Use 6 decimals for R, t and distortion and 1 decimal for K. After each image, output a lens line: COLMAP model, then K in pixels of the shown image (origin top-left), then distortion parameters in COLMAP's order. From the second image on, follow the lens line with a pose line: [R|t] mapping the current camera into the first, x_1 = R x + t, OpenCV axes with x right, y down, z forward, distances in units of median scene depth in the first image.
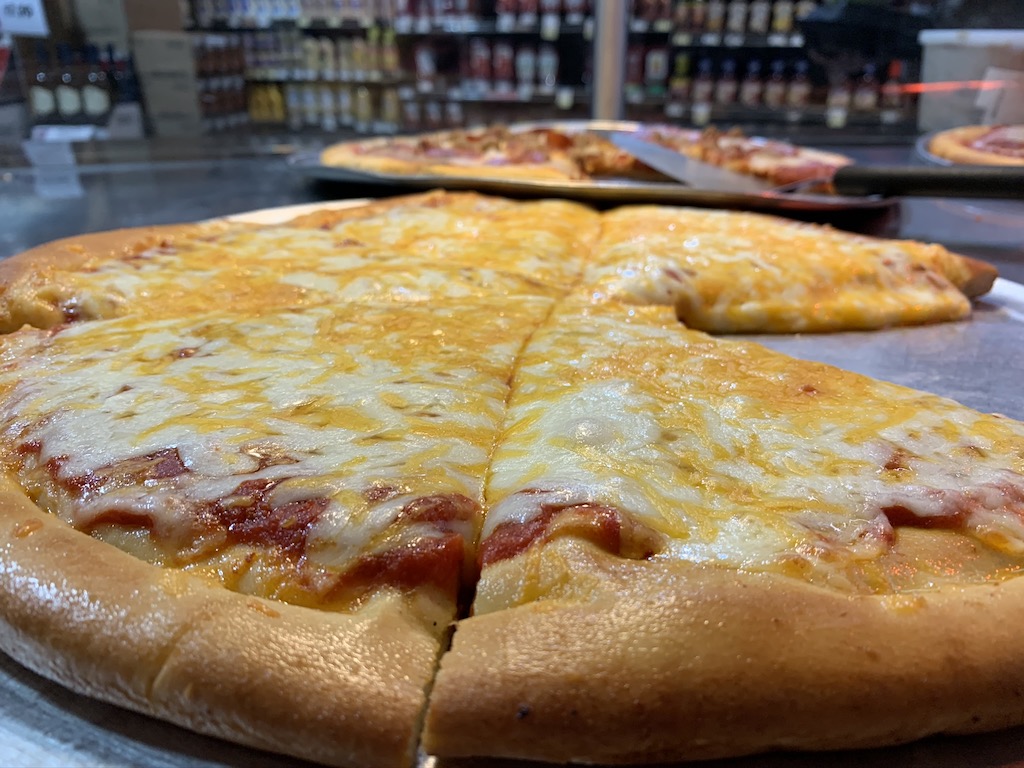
lens RADIAL K [[788.7, 0, 512.0], [0, 788.7, 384.0], [0, 0, 1]] dist [-0.020282, -0.009869]
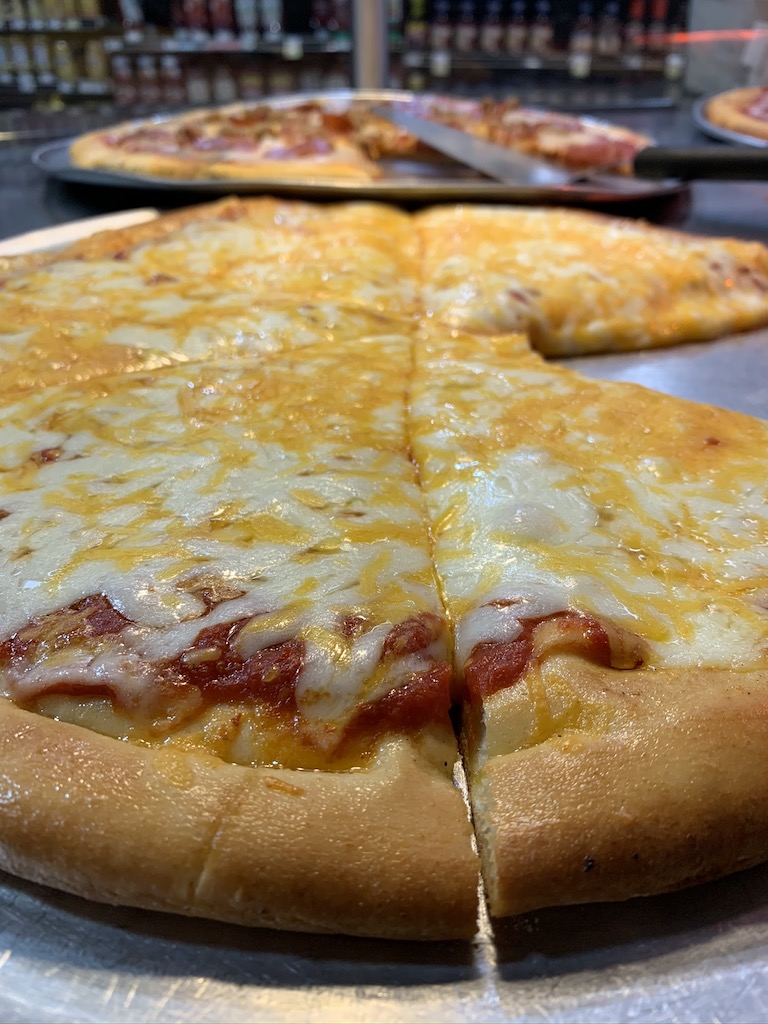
lens RADIAL K [[788.7, 0, 384.0], [0, 788.7, 512.0], [0, 0, 1]] dist [-0.020282, -0.009869]
pose [[0.985168, -0.100419, 0.139141, -0.121436], [0.071910, 0.977850, 0.196566, -0.087316], [-0.155798, -0.183645, 0.970568, 0.050722]]
